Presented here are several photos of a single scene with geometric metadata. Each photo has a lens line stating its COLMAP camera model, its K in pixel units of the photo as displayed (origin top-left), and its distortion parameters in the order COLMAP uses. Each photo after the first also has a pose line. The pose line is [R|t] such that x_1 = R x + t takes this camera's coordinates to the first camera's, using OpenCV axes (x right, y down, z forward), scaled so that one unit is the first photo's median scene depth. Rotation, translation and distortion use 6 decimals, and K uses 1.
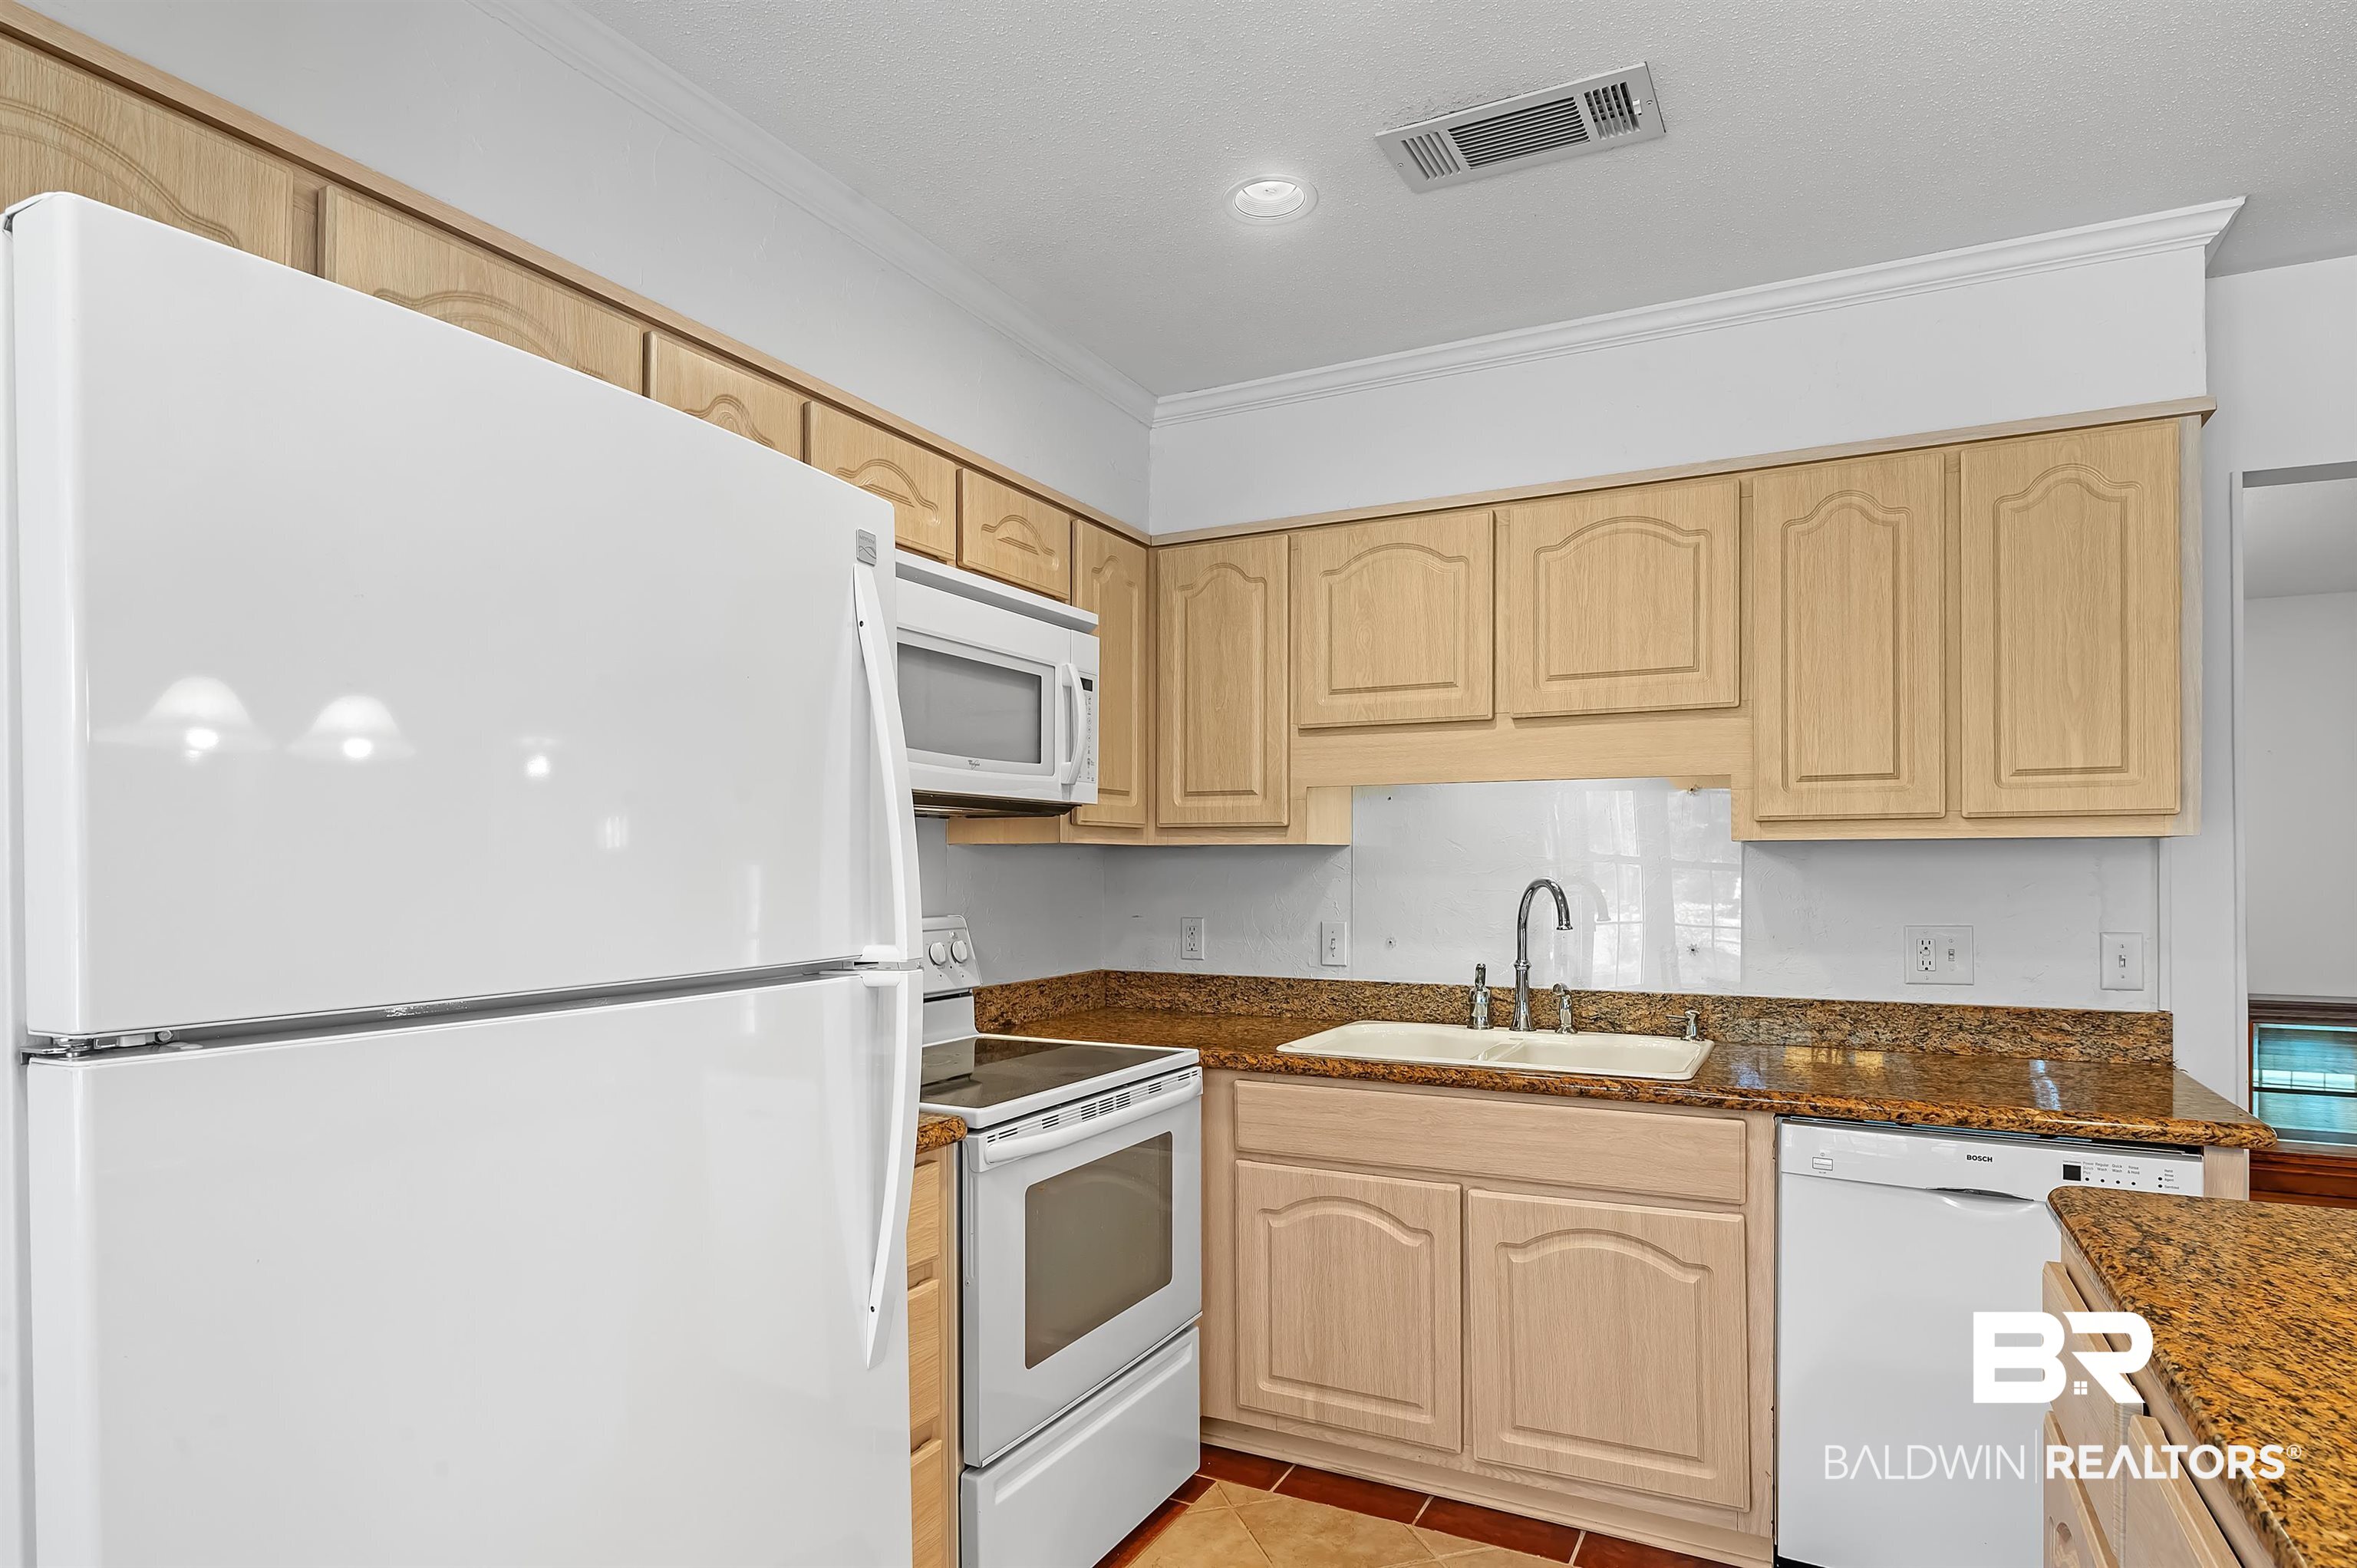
lens RADIAL K [[1270.6, 0, 1180.0], [0, 1270.6, 866.1], [0, 0, 1]] dist [-0.006924, -0.000718]
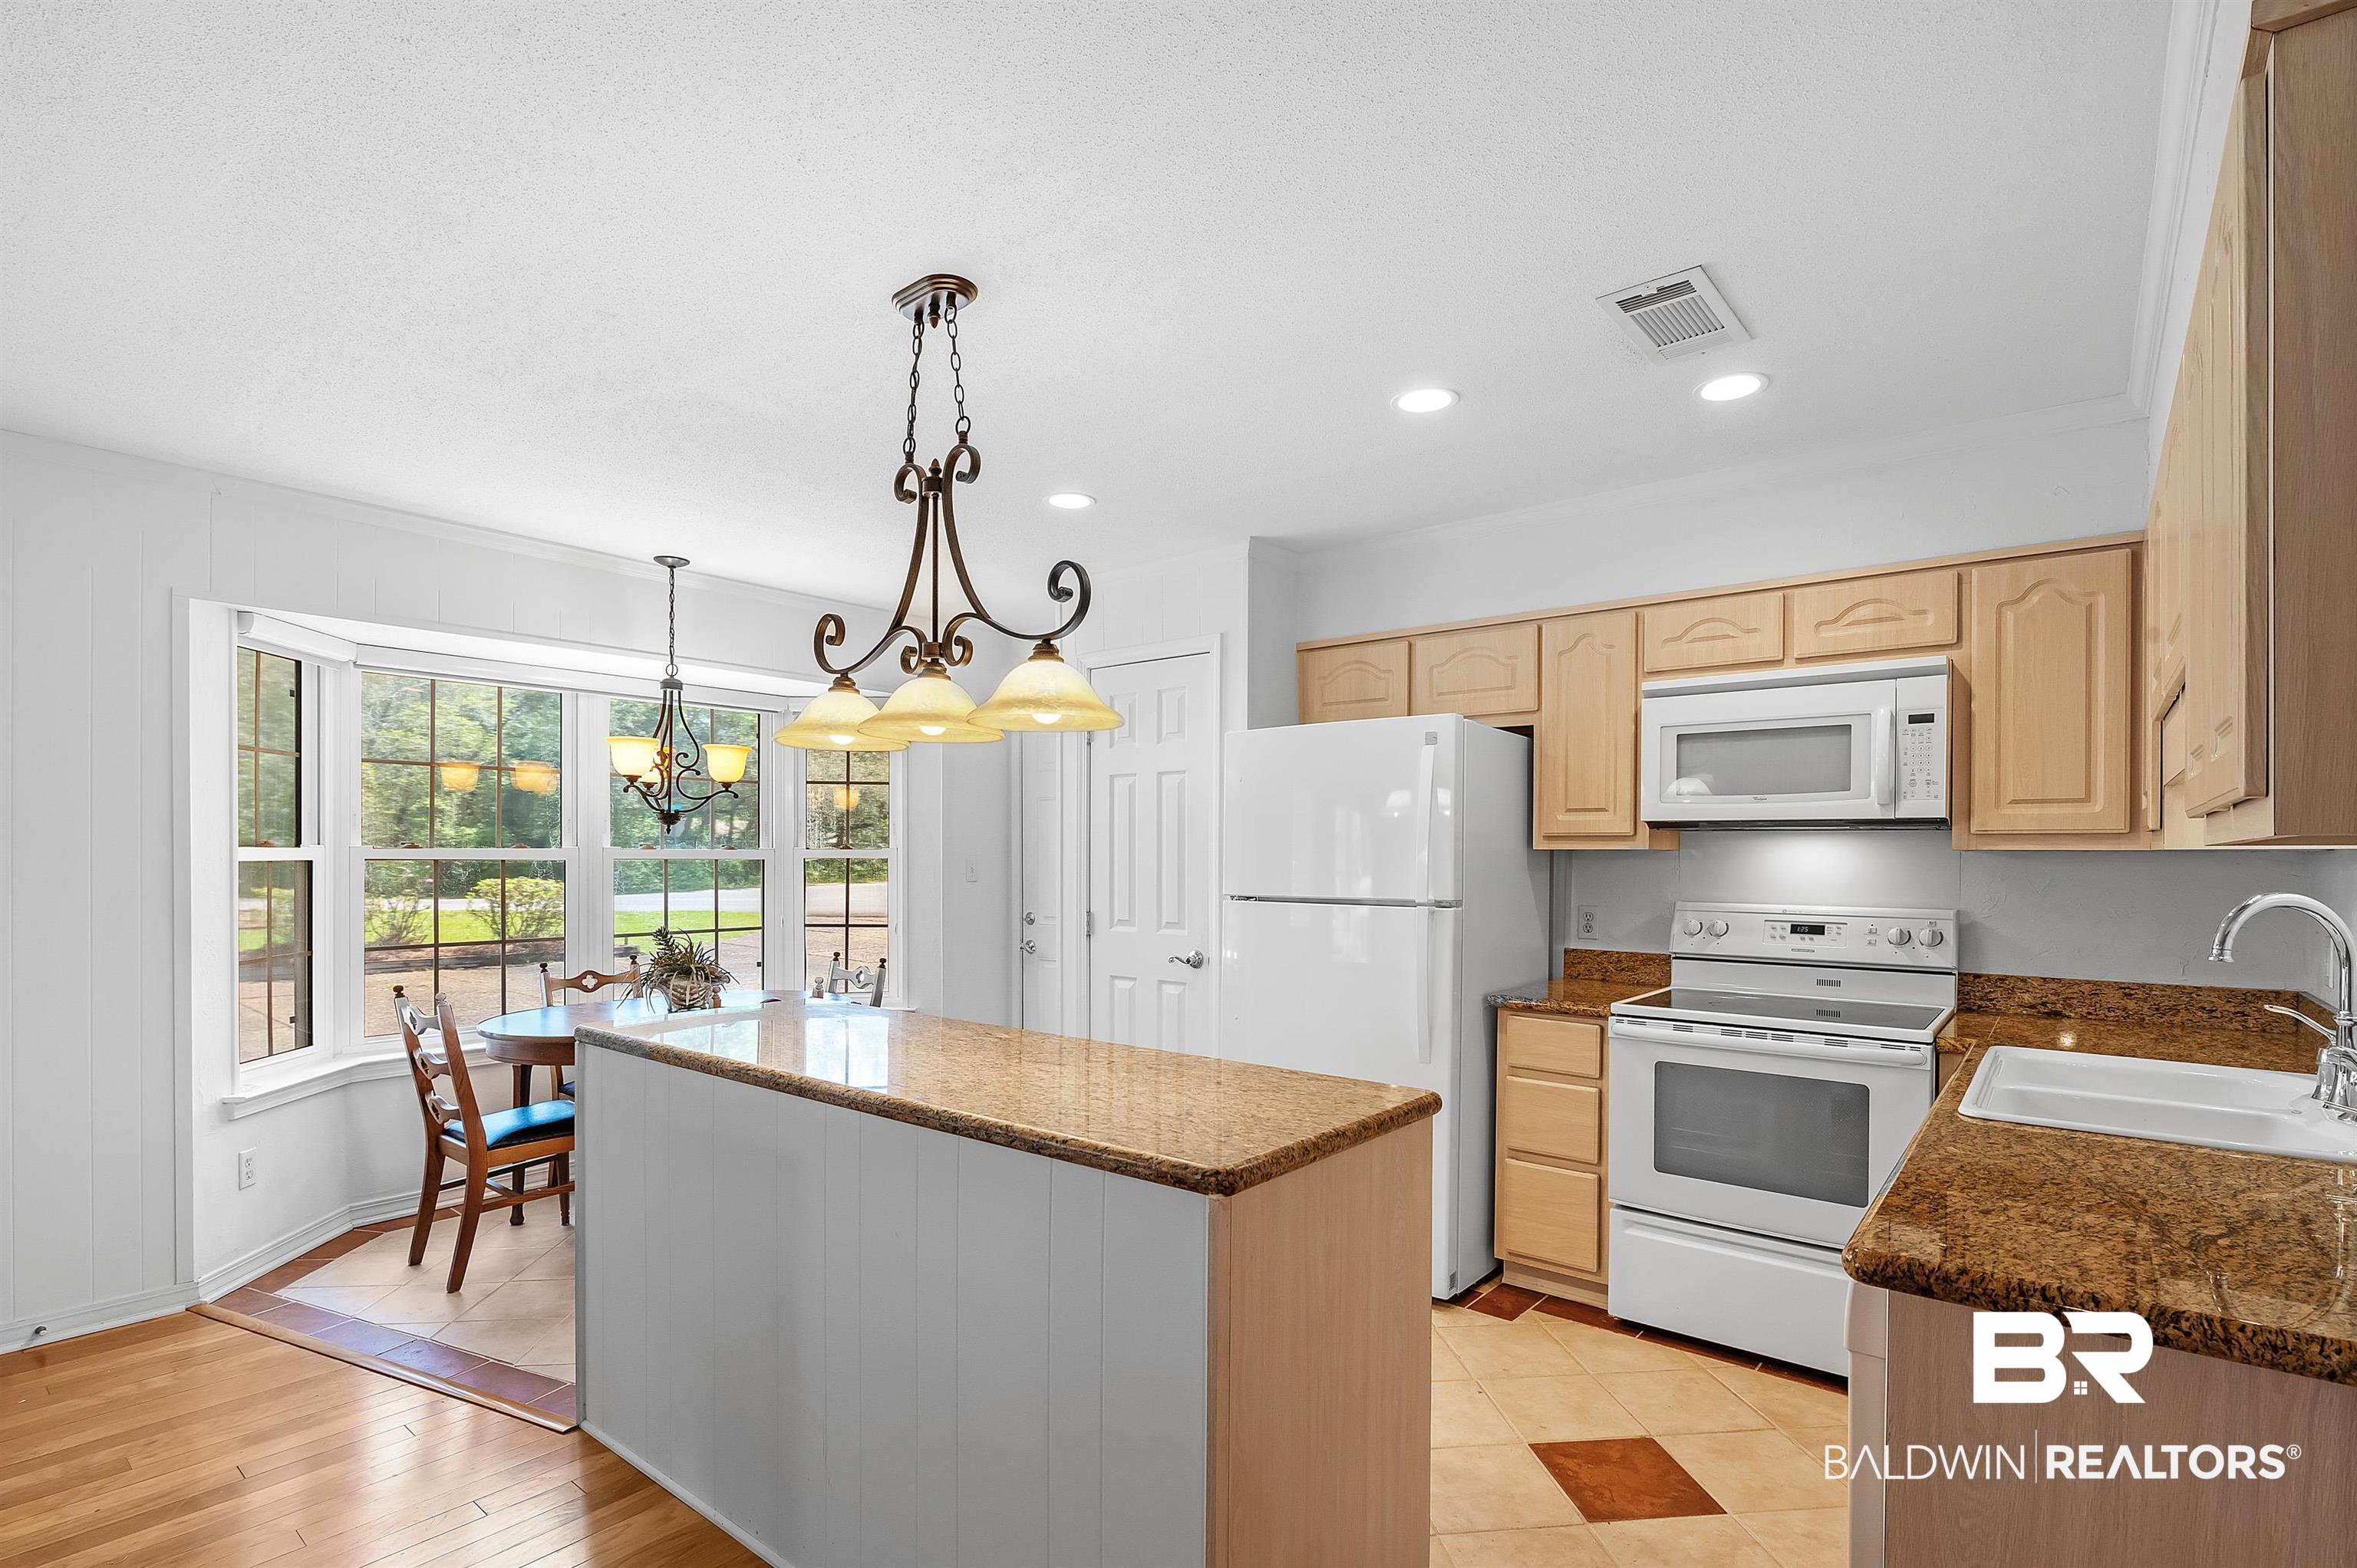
lens RADIAL K [[1112.7, 0, 1180.8], [0, 1112.7, 860.2], [0, 0, 1]] dist [-0.005344, -0.000579]
pose [[-0.200677, 0.004892, -0.979645, 1.134497], [-0.006406, 0.999960, 0.006305, -0.011404], [0.979637, 0.007541, -0.200638, 0.540852]]
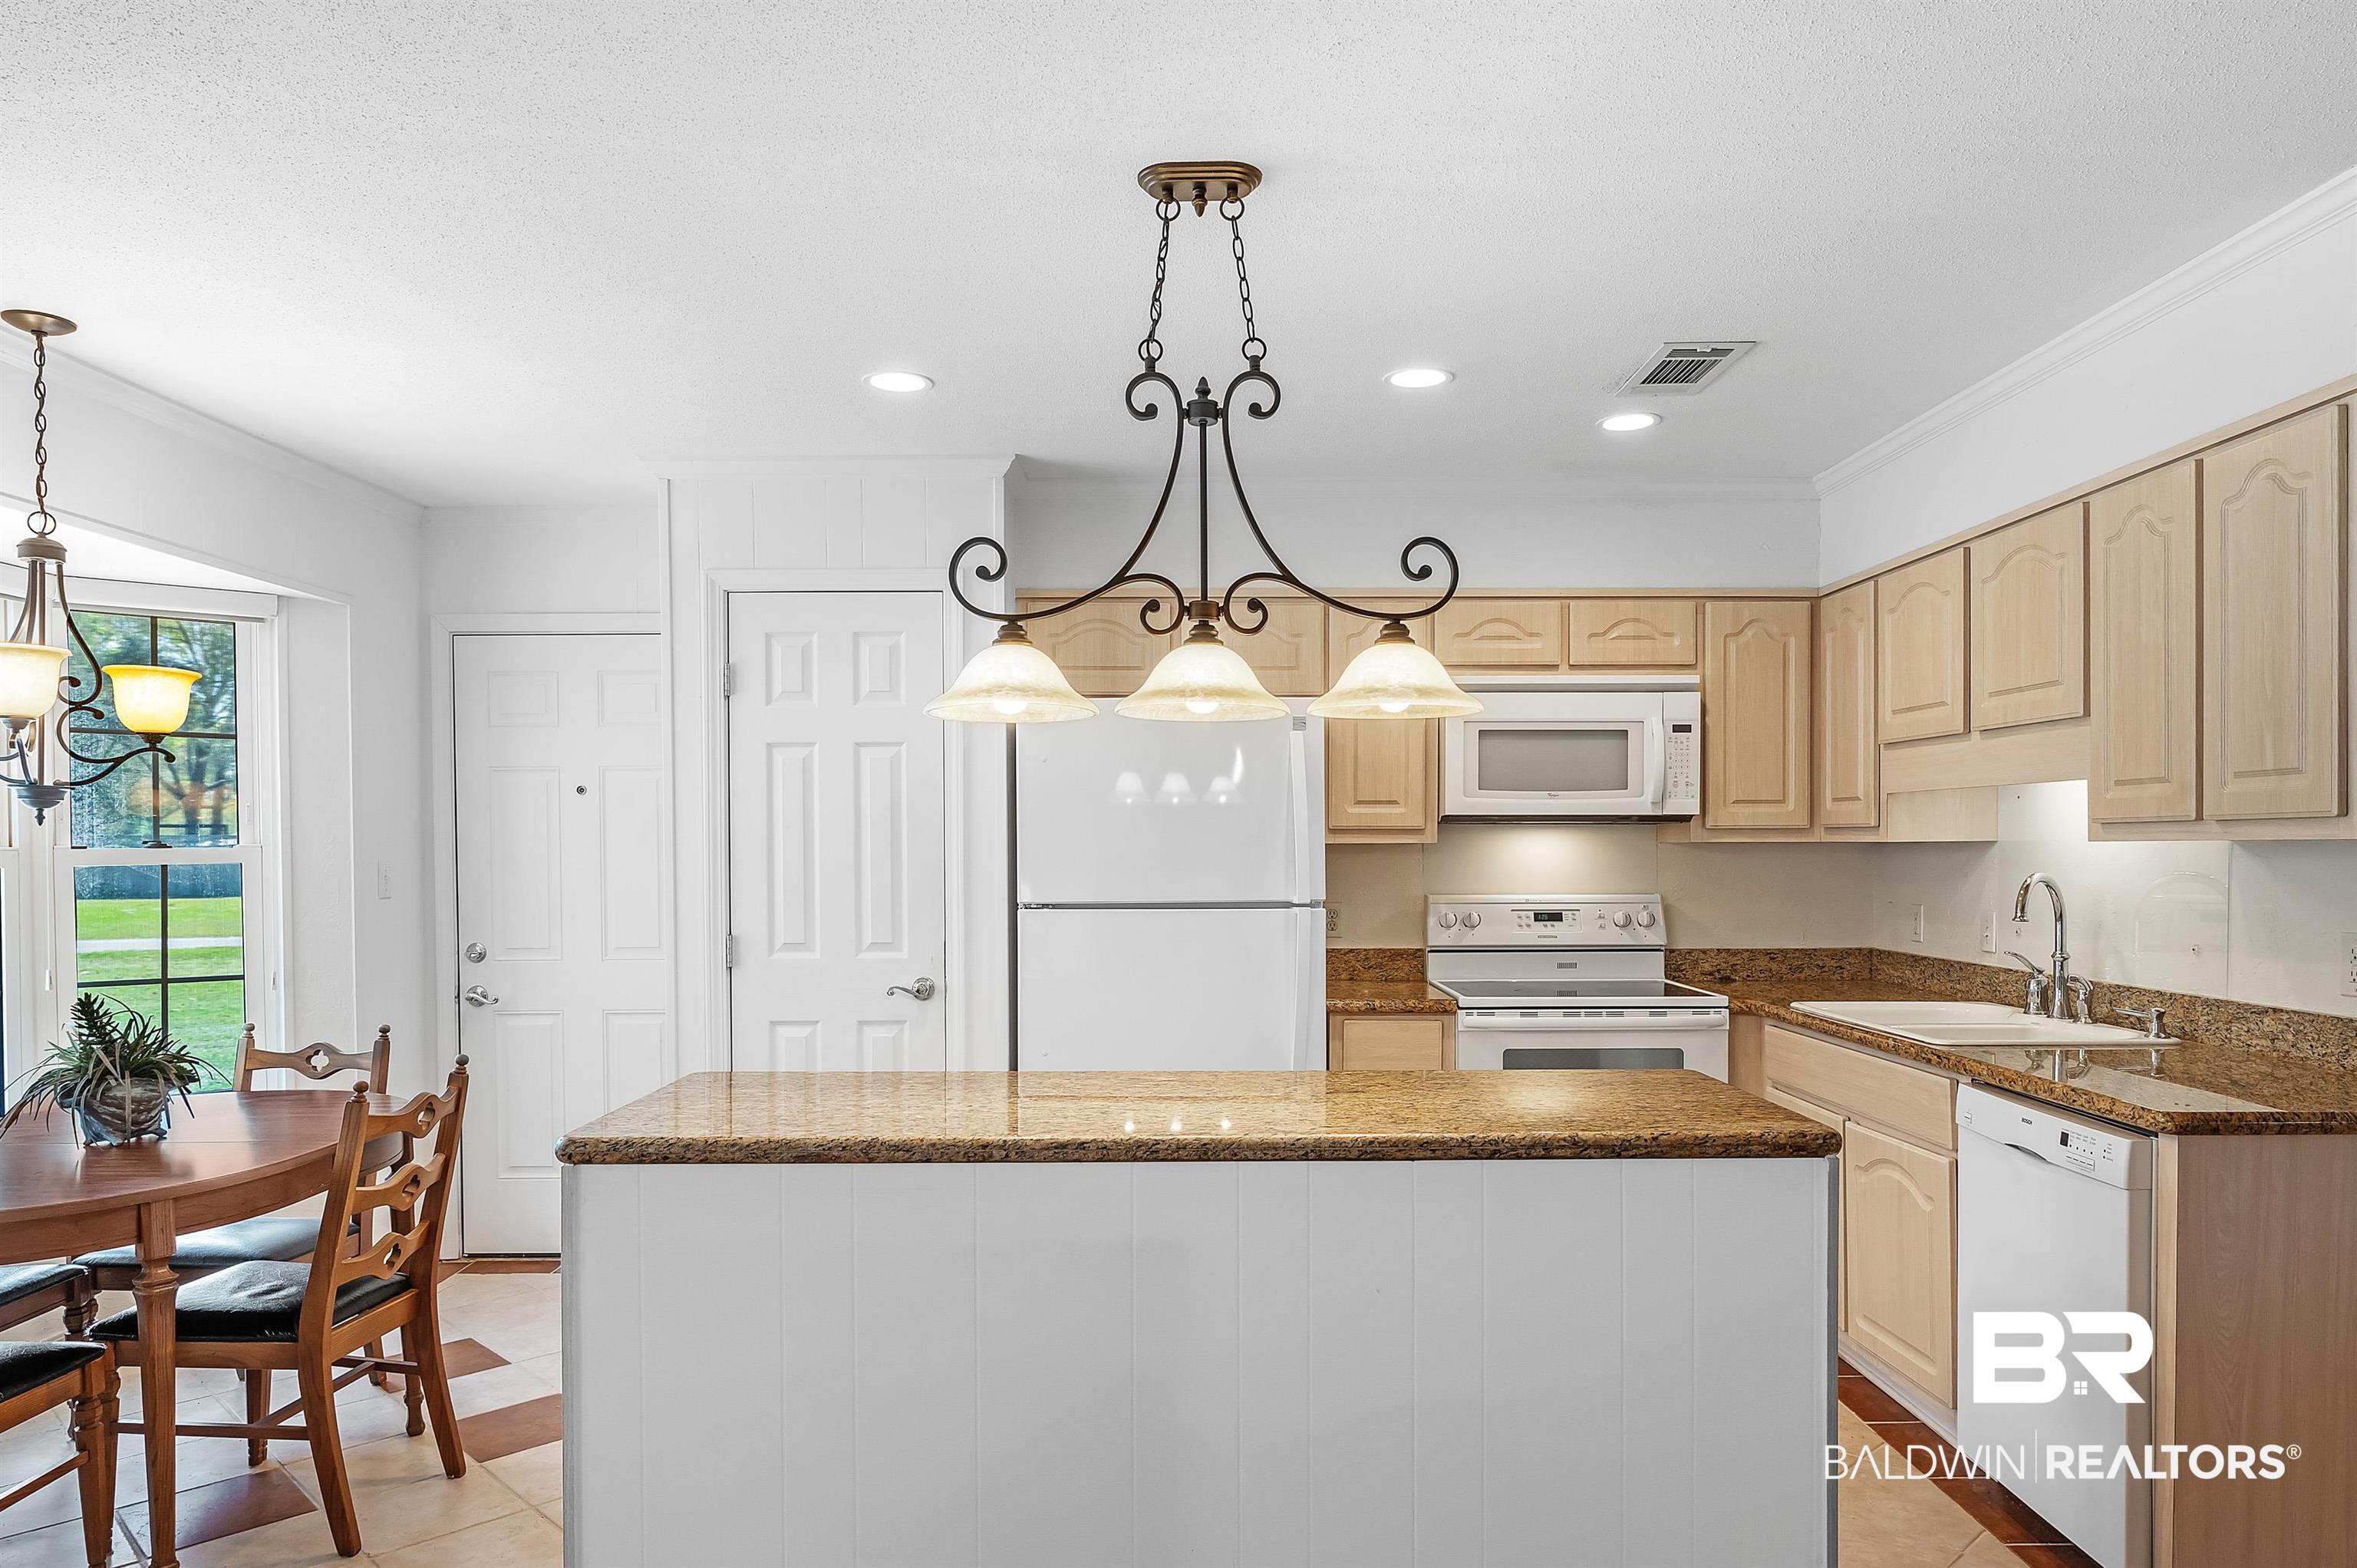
lens RADIAL K [[1507.8, 0, 1189.1], [0, 1507.8, 867.0], [0, 0, 1]] dist [0.000728, 0.000014]
pose [[0.461908, 0.012610, -0.886838, 1.177121], [0.001699, 0.999885, 0.015102, -0.018316], [0.886926, -0.008483, 0.461833, -0.247855]]
